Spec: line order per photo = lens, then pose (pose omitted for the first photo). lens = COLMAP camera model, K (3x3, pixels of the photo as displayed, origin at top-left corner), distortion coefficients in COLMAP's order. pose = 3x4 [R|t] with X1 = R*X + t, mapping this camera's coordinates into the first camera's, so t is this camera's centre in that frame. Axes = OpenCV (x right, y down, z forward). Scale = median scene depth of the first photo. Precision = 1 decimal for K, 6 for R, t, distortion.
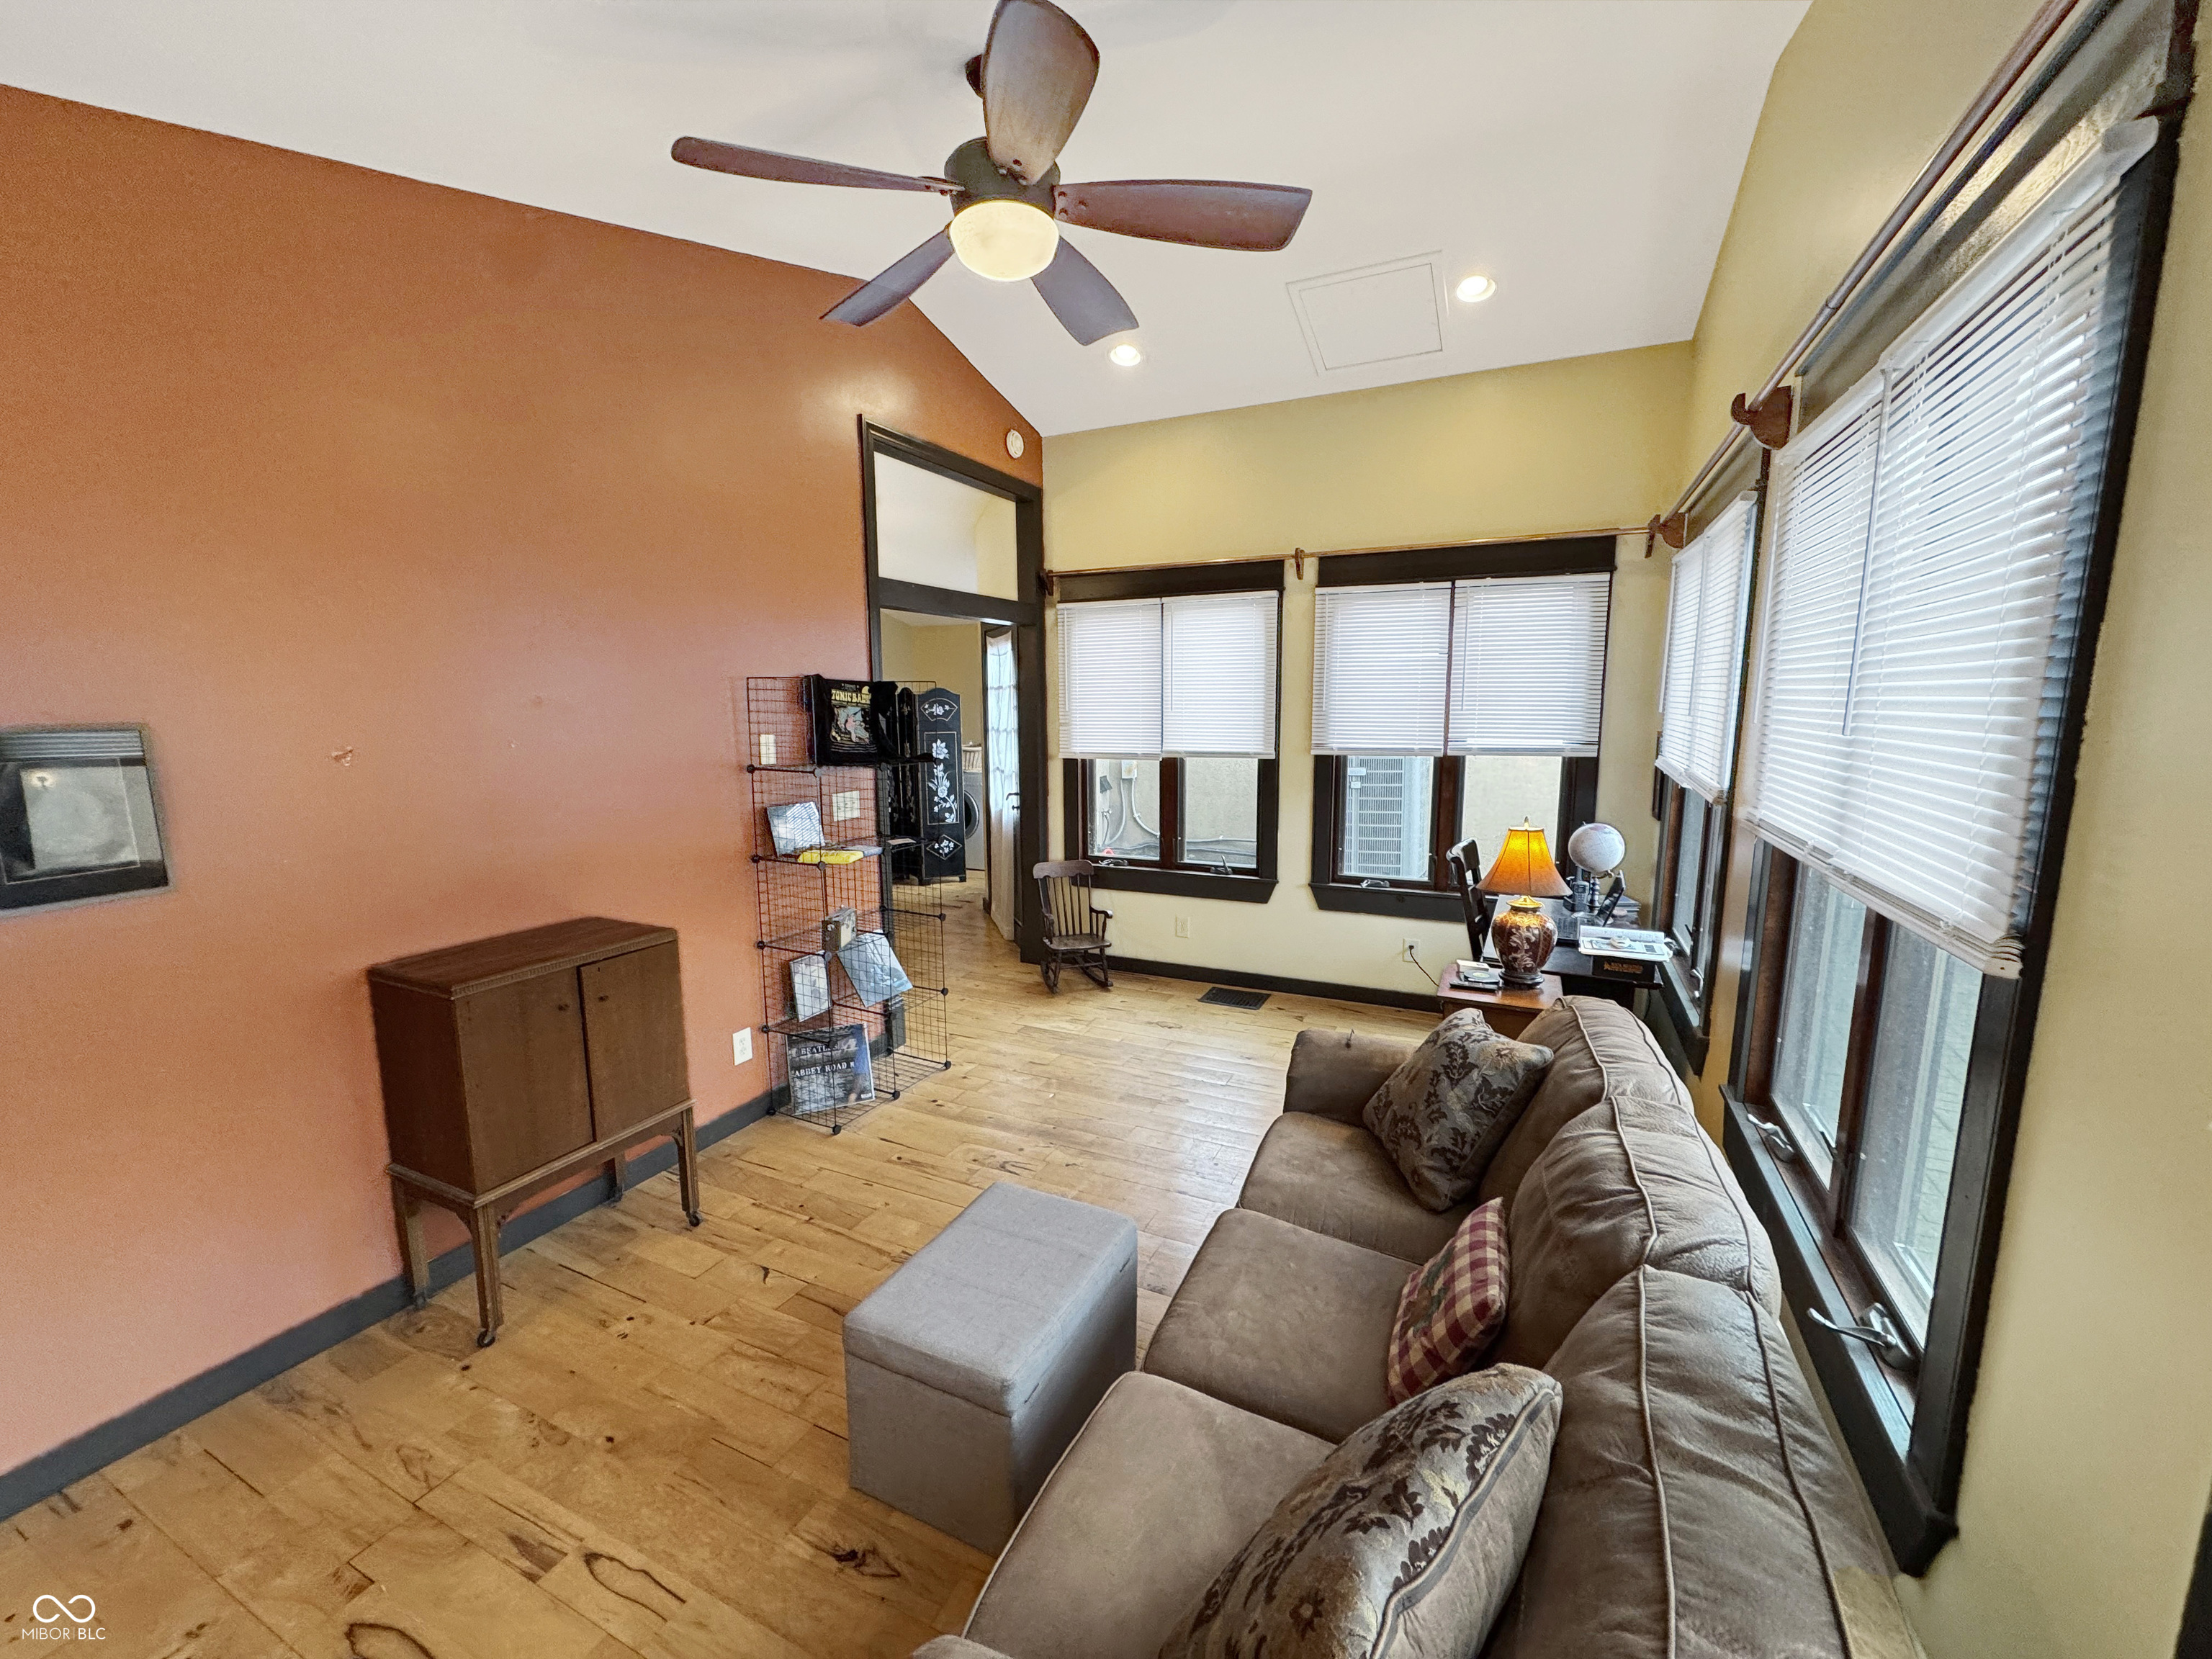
lens RADIAL K [[897.5, 0, 1104.6], [0, 897.5, 845.5], [0, 0, 1]] dist [-0.007991, -0.000099]
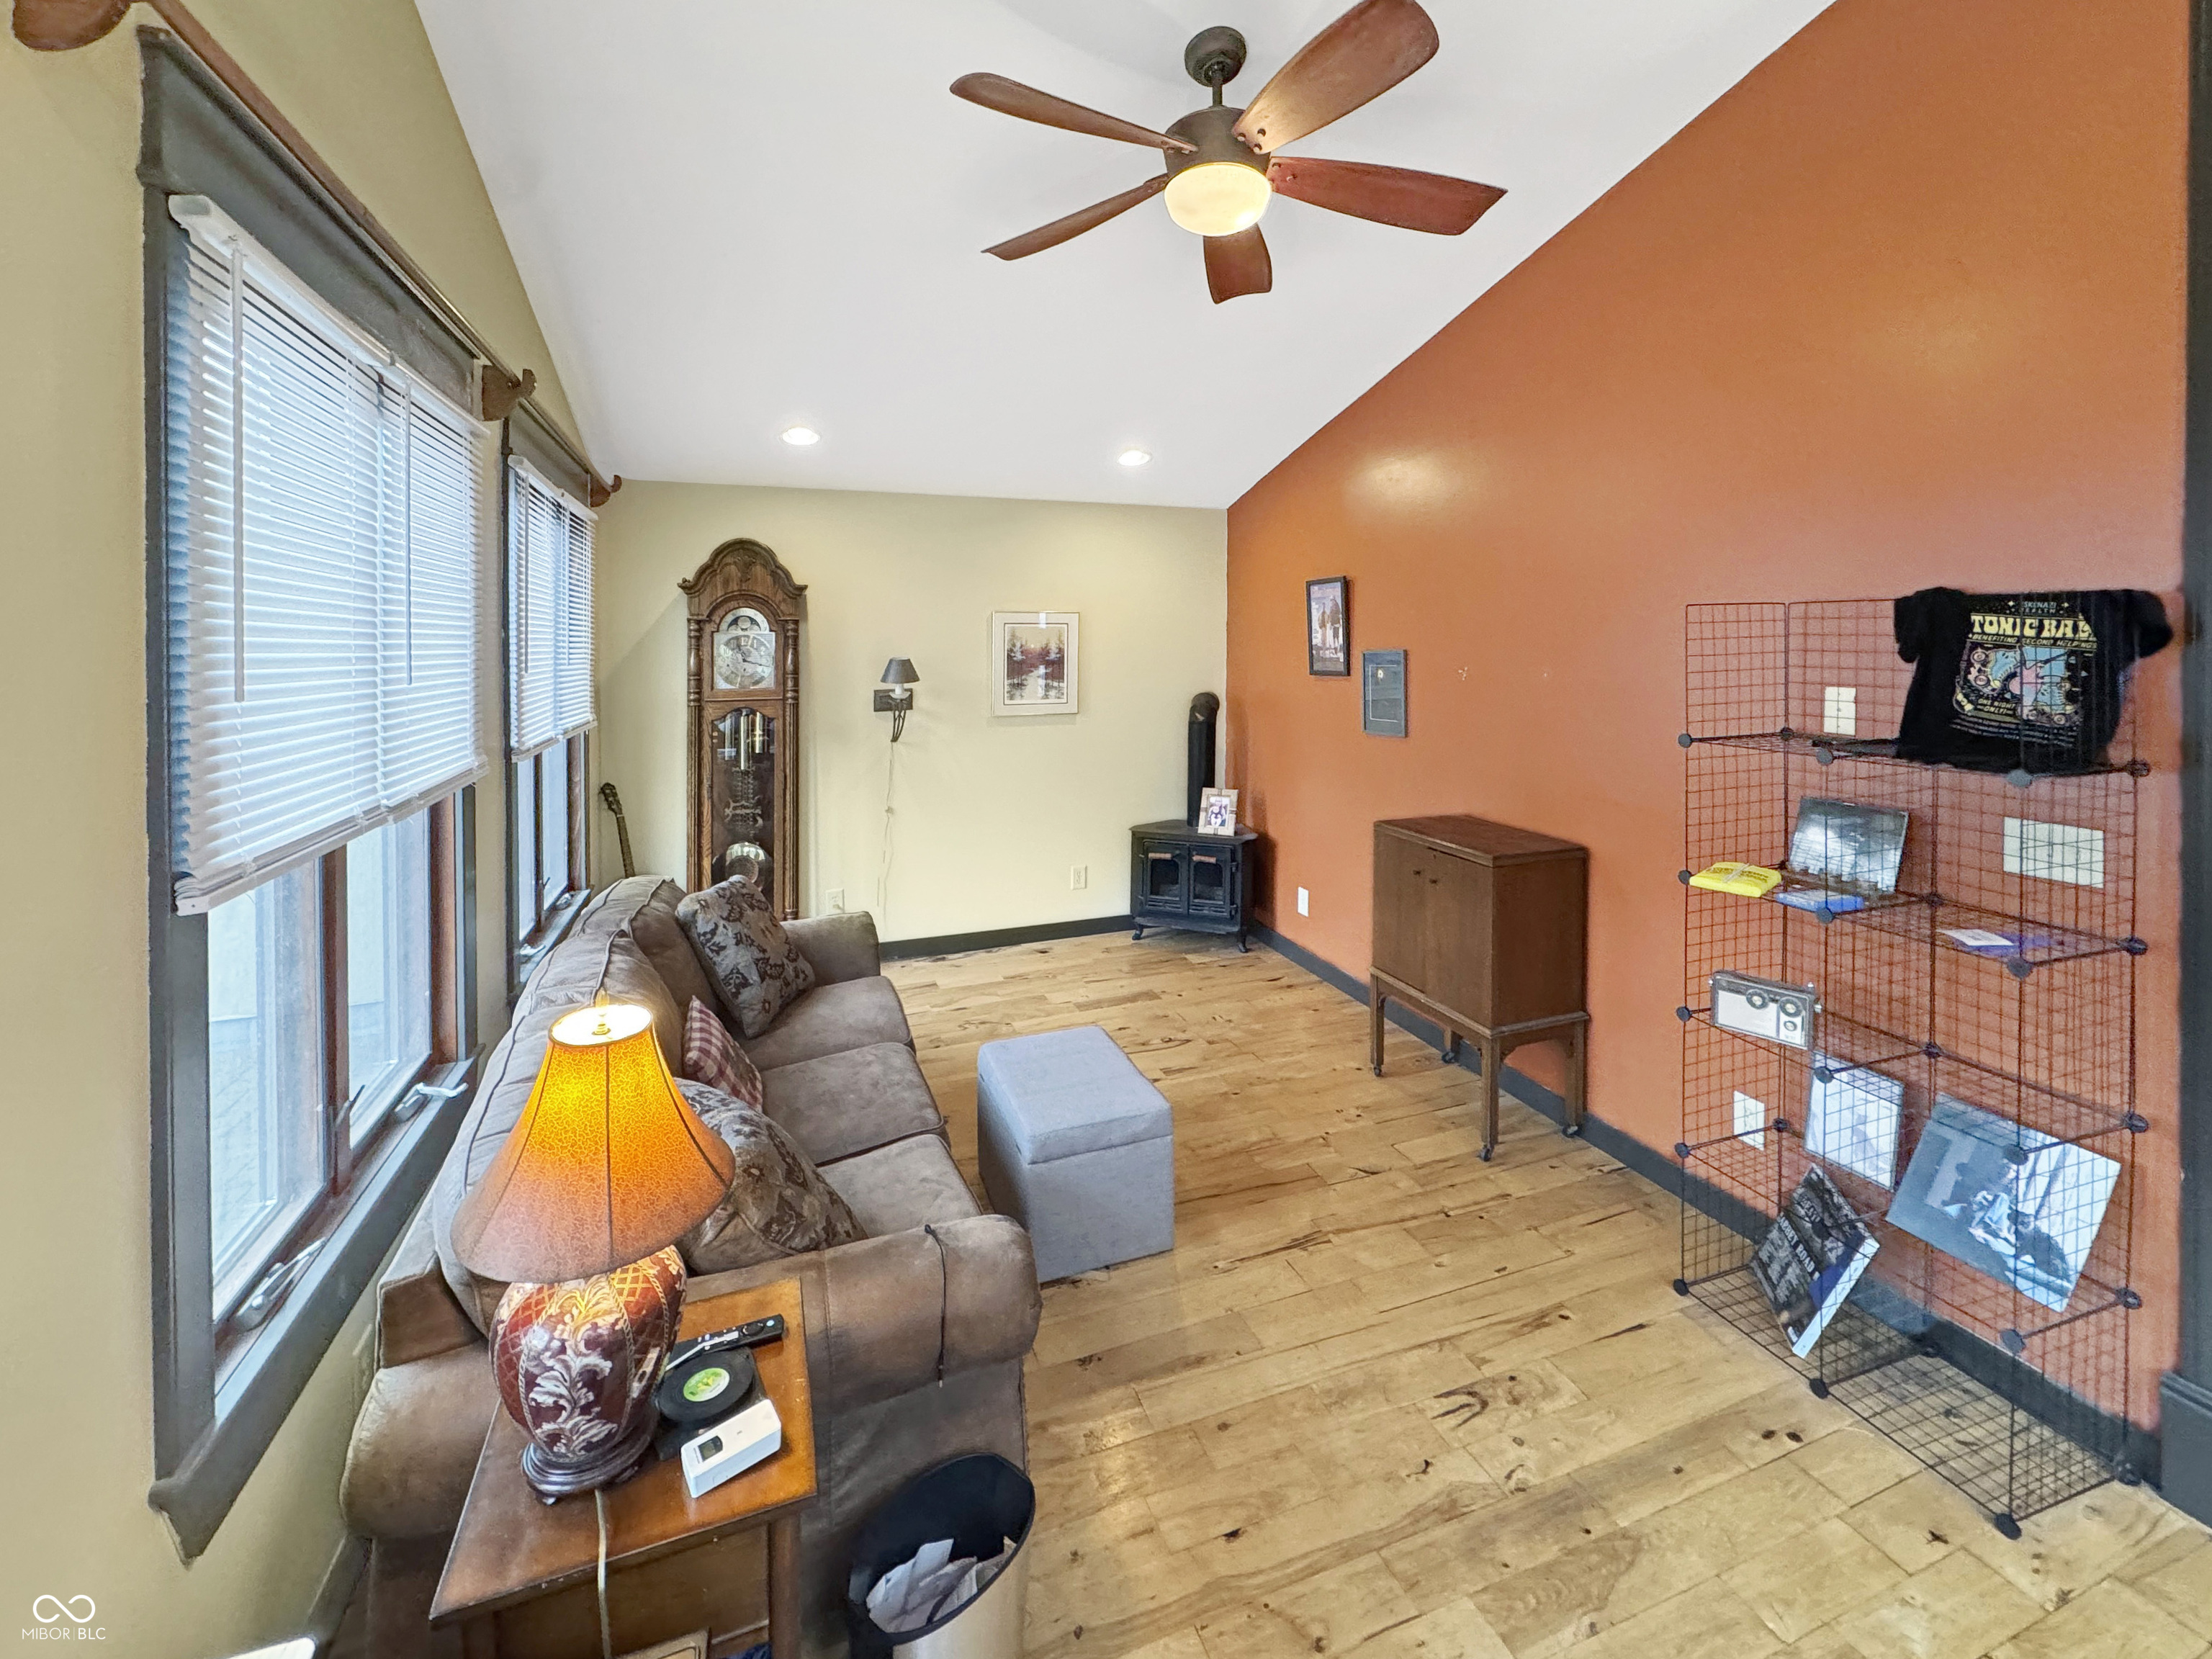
lens RADIAL K [[894.3, 0, 1083.1], [0, 894.3, 644.3], [0, 0, 1]] dist [0.001414, 0.000316]
pose [[-0.700011, 0.012963, -0.714014, 0.453819], [-0.104901, 0.987123, 0.120765, -0.173130], [0.706385, 0.159438, -0.689637, 1.046235]]
